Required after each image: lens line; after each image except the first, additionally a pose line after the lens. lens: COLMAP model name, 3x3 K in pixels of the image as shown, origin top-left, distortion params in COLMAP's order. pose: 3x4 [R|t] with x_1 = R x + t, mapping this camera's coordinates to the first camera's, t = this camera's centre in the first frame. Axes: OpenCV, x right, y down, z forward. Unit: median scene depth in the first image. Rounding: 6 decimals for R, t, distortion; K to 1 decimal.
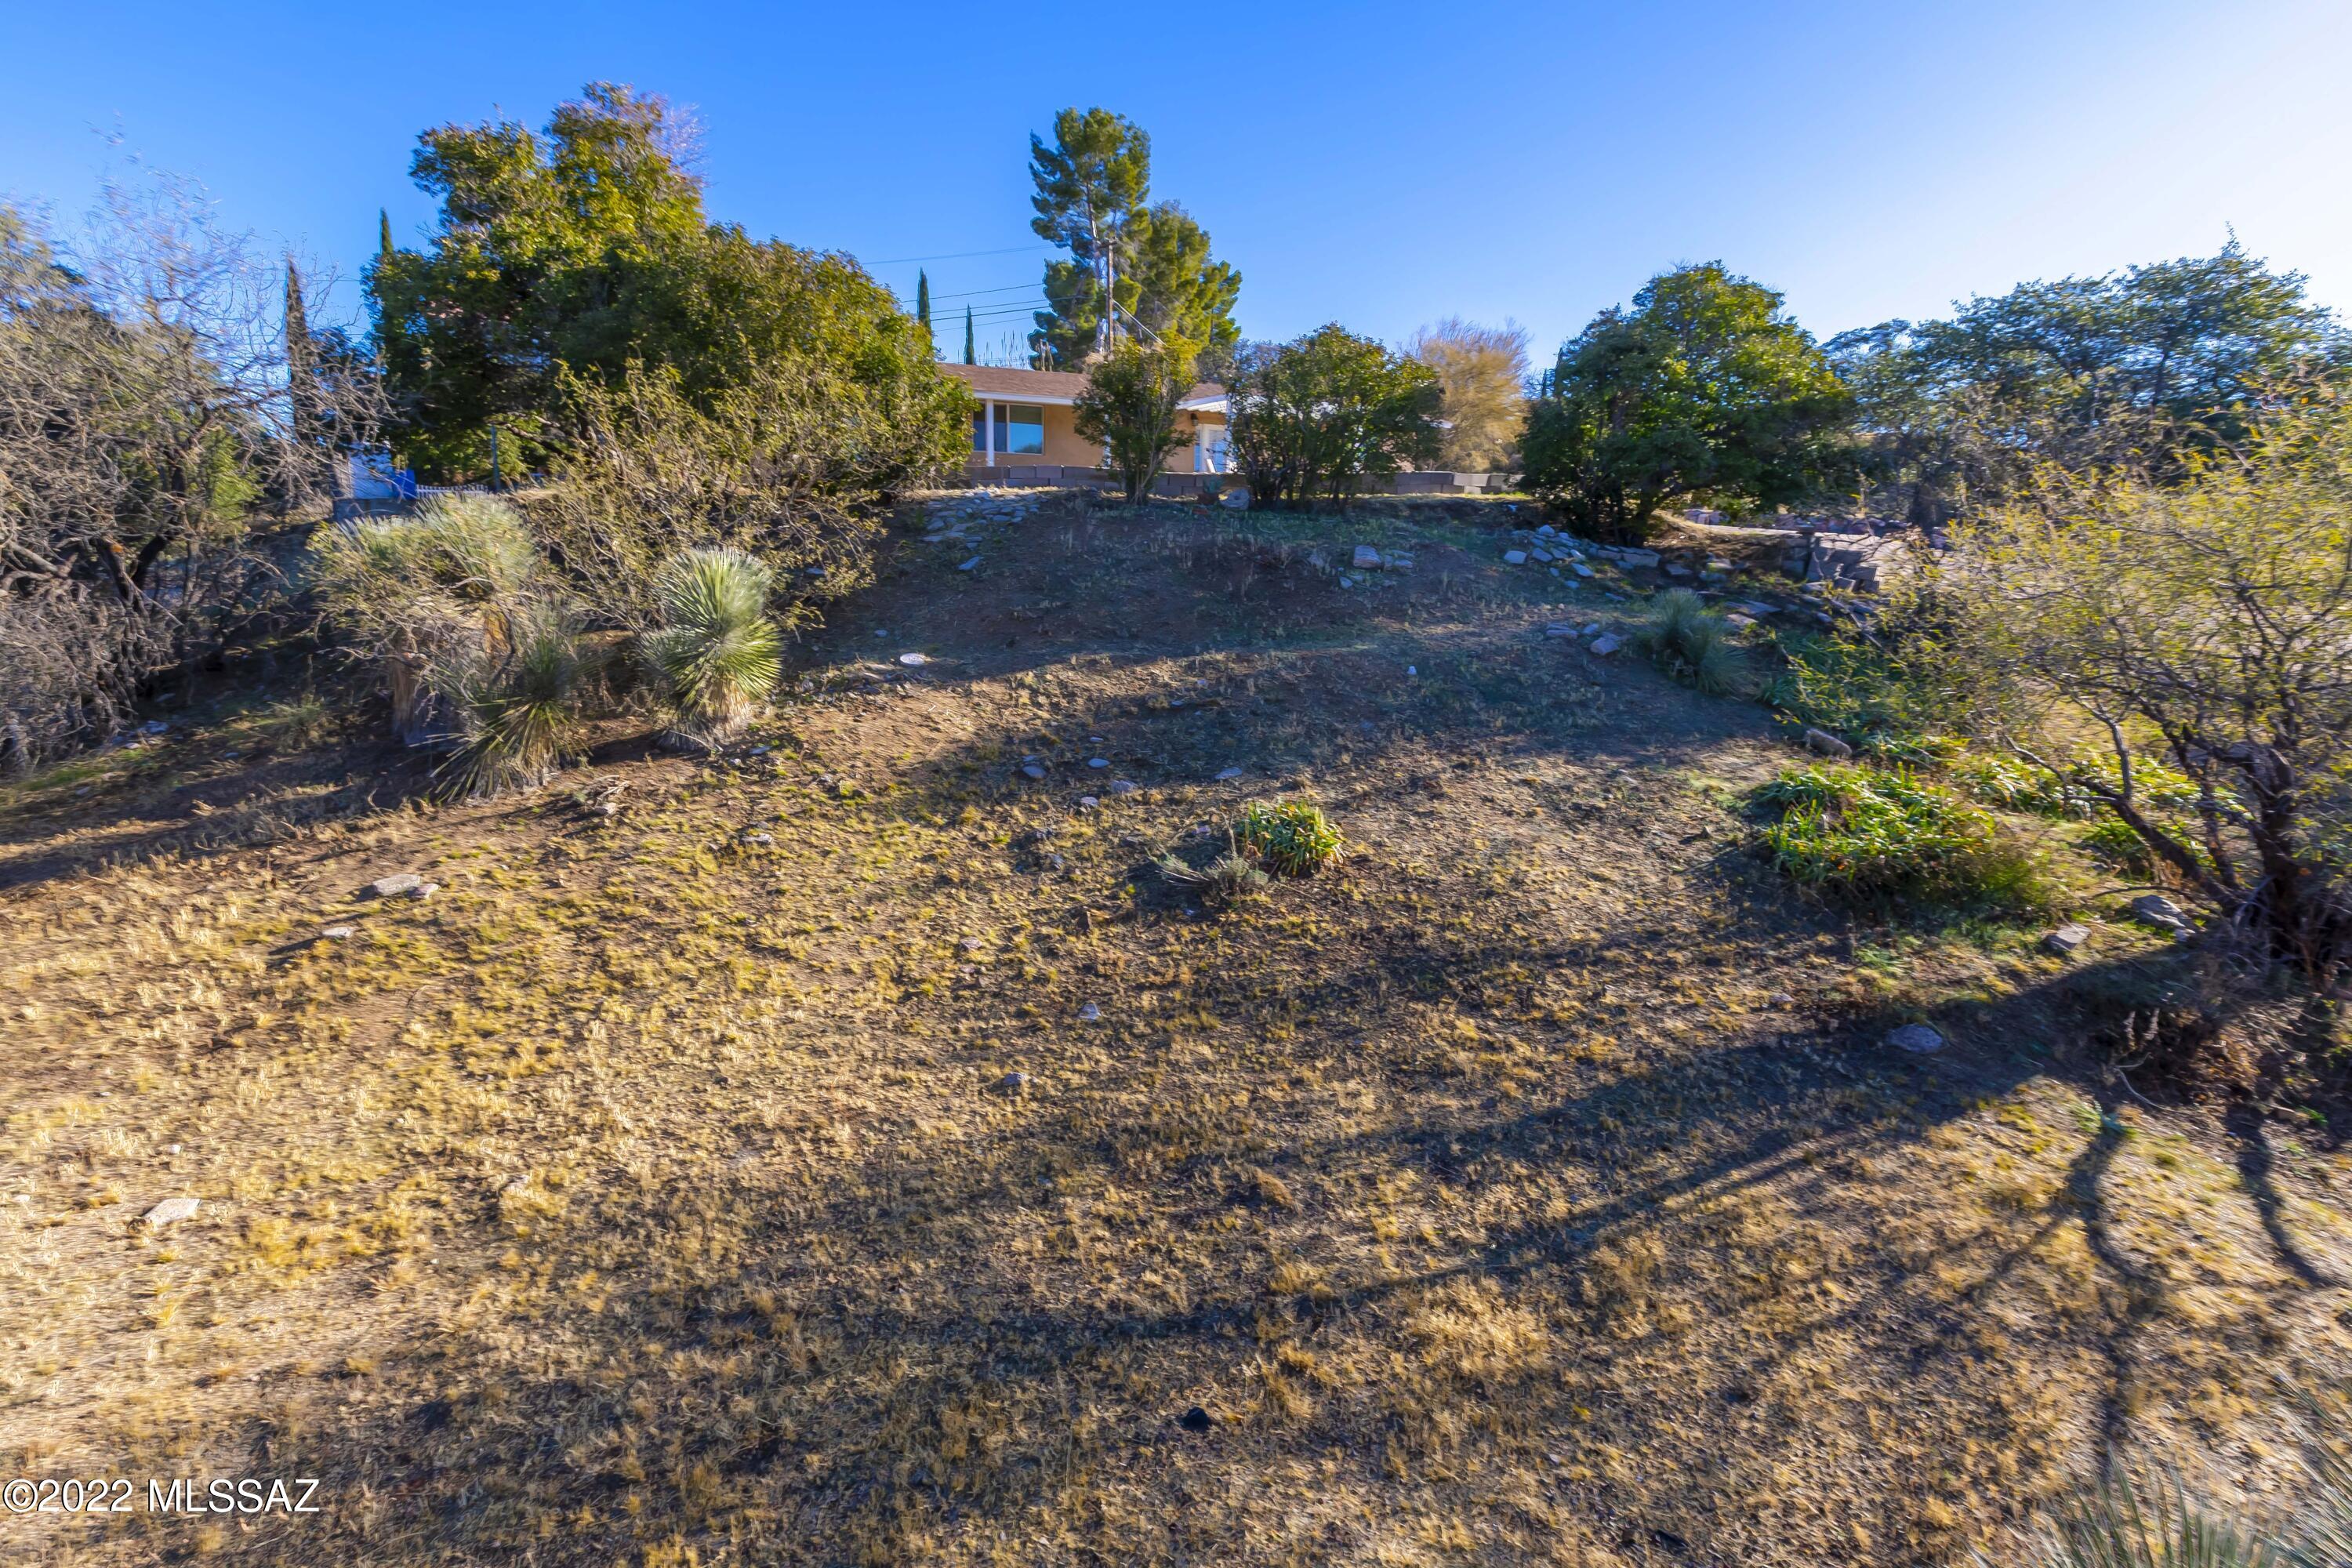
lens RADIAL K [[1107.9, 0, 1169.2], [0, 1107.9, 721.5], [0, 0, 1]] dist [0.002459, -0.001494]
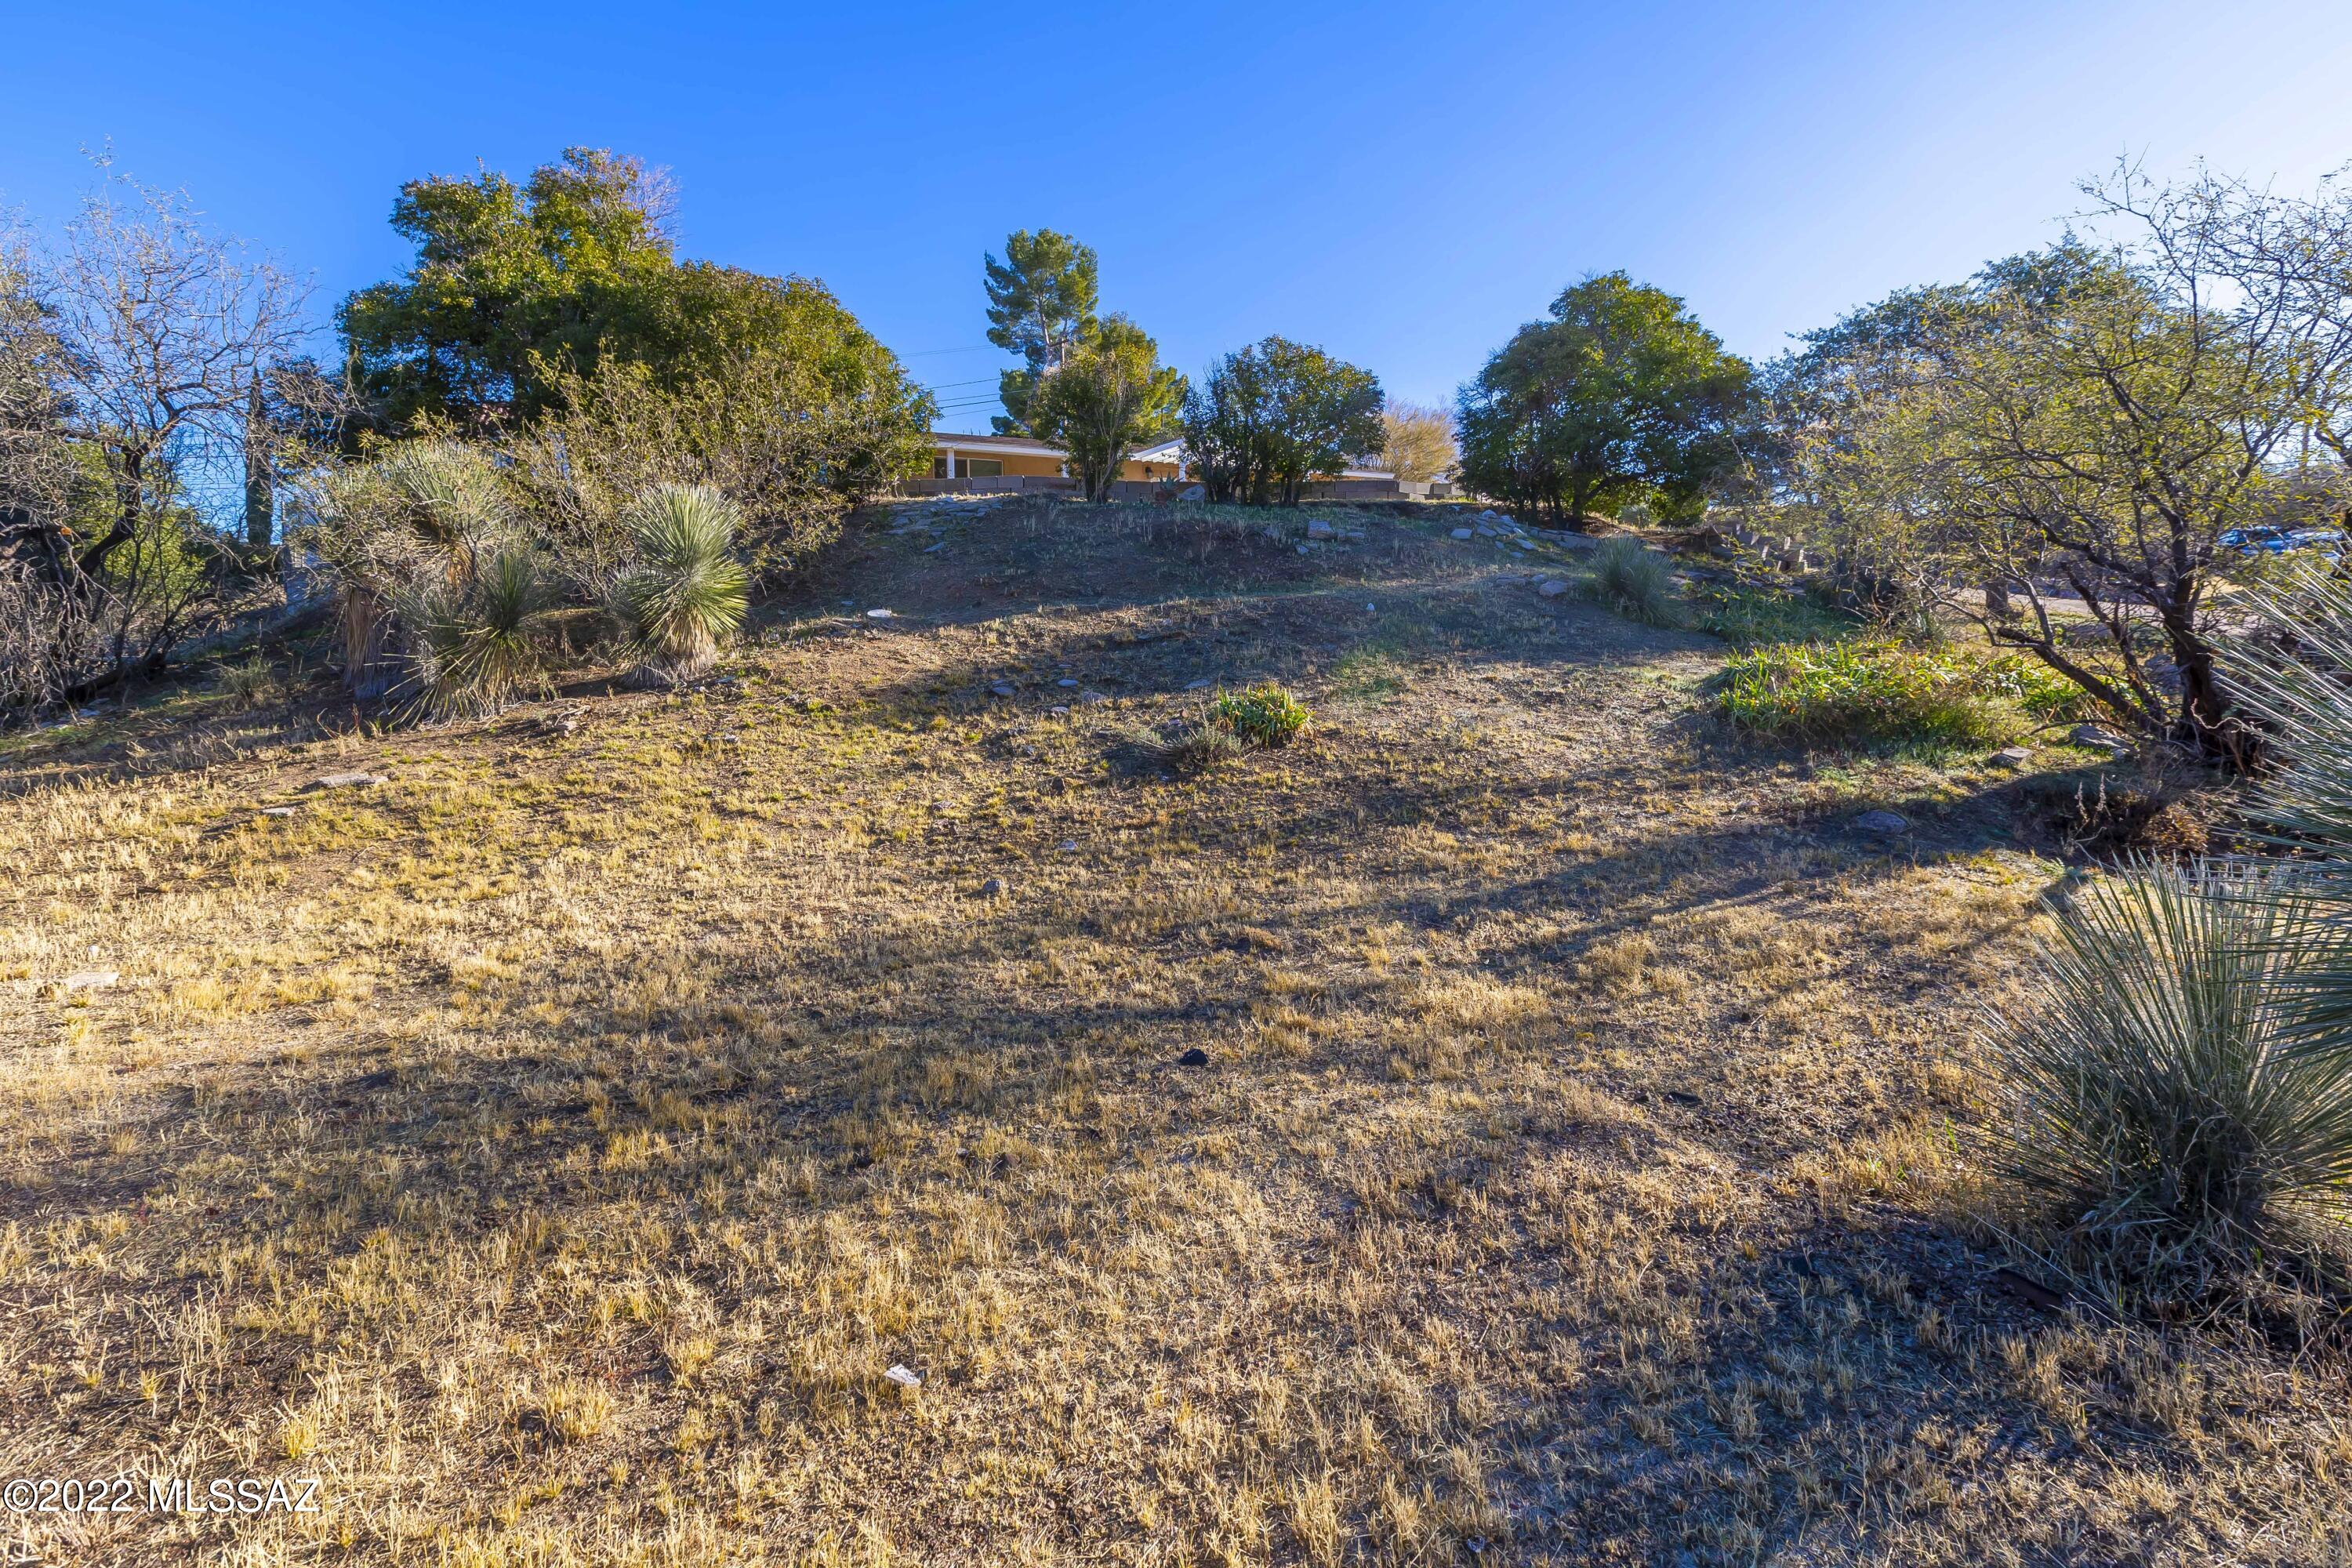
lens RADIAL K [[1113.6, 0, 1183.9], [0, 1113.6, 701.2], [0, 0, 1]] dist [0.002608, -0.001096]
pose [[0.998063, -0.038058, 0.049212, -0.010878], [0.045128, 0.987410, -0.151611, 0.263351], [-0.042822, 0.153538, 0.987214, -0.001134]]
